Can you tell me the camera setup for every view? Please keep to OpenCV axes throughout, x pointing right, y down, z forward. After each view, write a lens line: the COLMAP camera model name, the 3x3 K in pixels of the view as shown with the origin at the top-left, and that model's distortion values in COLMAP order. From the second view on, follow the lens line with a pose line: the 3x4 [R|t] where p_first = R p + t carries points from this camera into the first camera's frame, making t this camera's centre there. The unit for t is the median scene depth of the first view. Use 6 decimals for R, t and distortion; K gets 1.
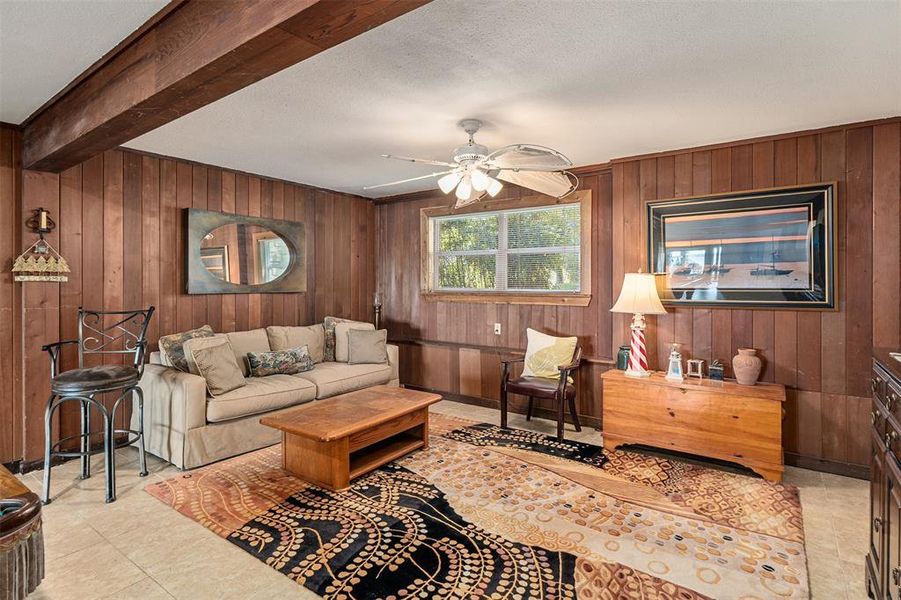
lens RADIAL K [[458.7, 0, 449.5], [0, 458.7, 279.6], [0, 0, 1]] dist [-0.000795, 0.000143]
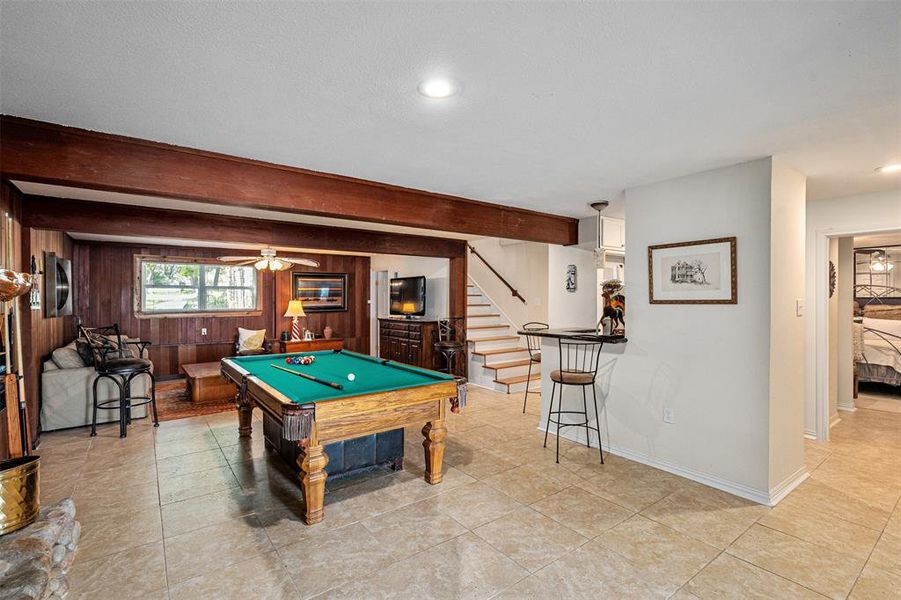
lens RADIAL K [[412.0, 0, 450.5], [0, 412.0, 300.0], [0, 0, 1]] dist [-0.001193, 0.000037]
pose [[0.296368, 0.000827, 0.955073, -1.497388], [0.002271, 0.999996, -0.001571, -0.011436], [-0.955071, 0.002635, 0.296365, -0.484757]]
